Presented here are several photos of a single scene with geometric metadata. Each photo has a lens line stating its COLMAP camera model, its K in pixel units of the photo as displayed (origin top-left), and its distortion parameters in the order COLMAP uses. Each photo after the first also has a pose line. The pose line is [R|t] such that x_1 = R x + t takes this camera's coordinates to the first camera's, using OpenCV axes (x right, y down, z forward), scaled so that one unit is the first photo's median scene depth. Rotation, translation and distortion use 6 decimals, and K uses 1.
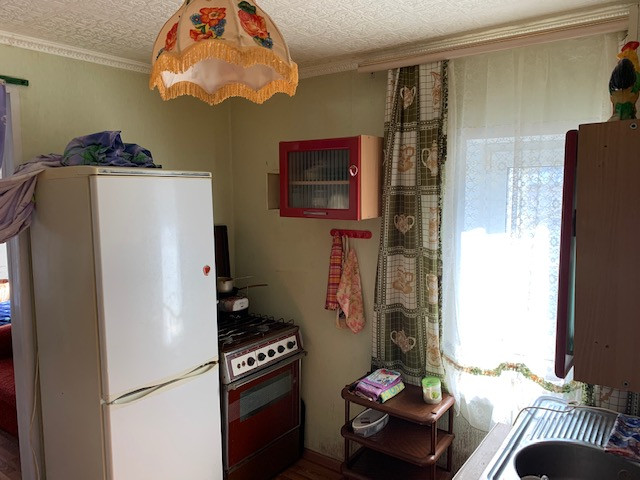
lens RADIAL K [[489.8, 0, 316.9], [0, 489.8, 237.3], [0, 0, 1]] dist [0.011414, -0.003304]
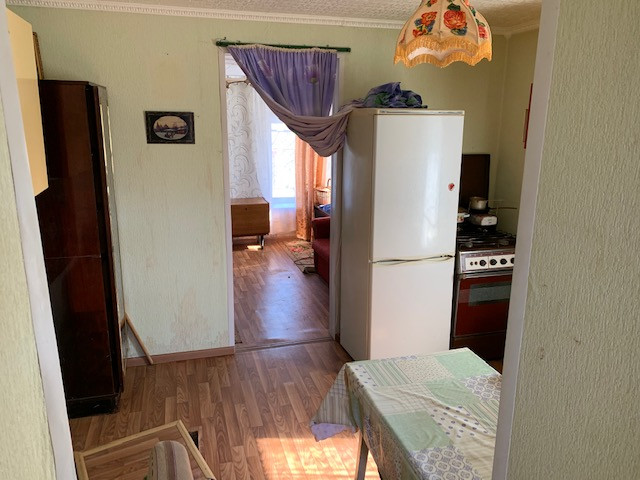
lens RADIAL K [[489.8, 0, 316.9], [0, 489.8, 237.3], [0, 0, 1]] dist [0.011414, -0.003304]
pose [[0.800382, 0.151521, -0.580026, 0.291447], [-0.069242, 0.984422, 0.161615, 0.013590], [0.595478, -0.089191, 0.798405, -0.311837]]
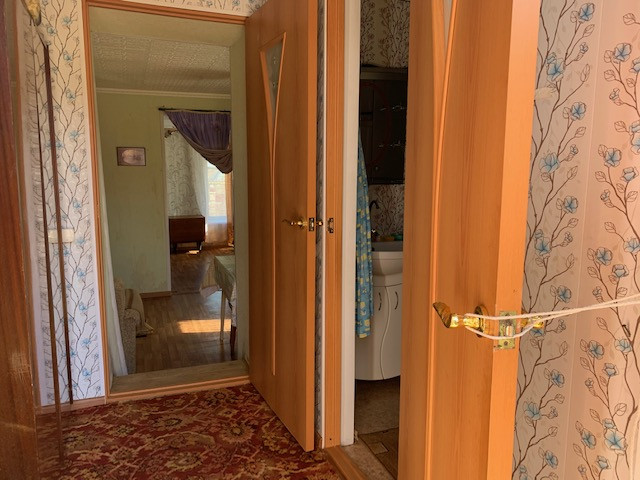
lens RADIAL K [[489.8, 0, 316.9], [0, 489.8, 237.3], [0, 0, 1]] dist [0.011414, -0.003304]
pose [[0.846510, 0.083363, -0.525806, 1.190434], [-0.056134, 0.996135, 0.067560, 0.145370], [0.529405, -0.027675, 0.847917, -1.003593]]
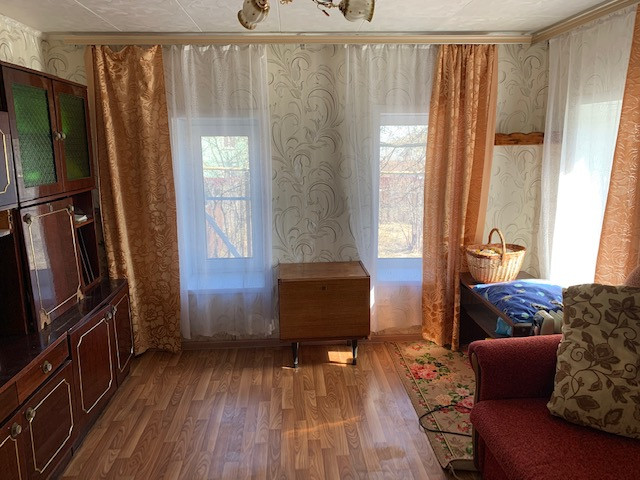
lens RADIAL K [[484.8, 0, 310.5], [0, 484.8, 236.7], [0, 0, 1]] dist [0.079037, -0.133358]
pose [[0.631745, 0.141443, -0.762163, -0.679098], [-0.064407, 0.989390, 0.130227, 0.004902], [0.772496, -0.033182, 0.634152, 0.808320]]
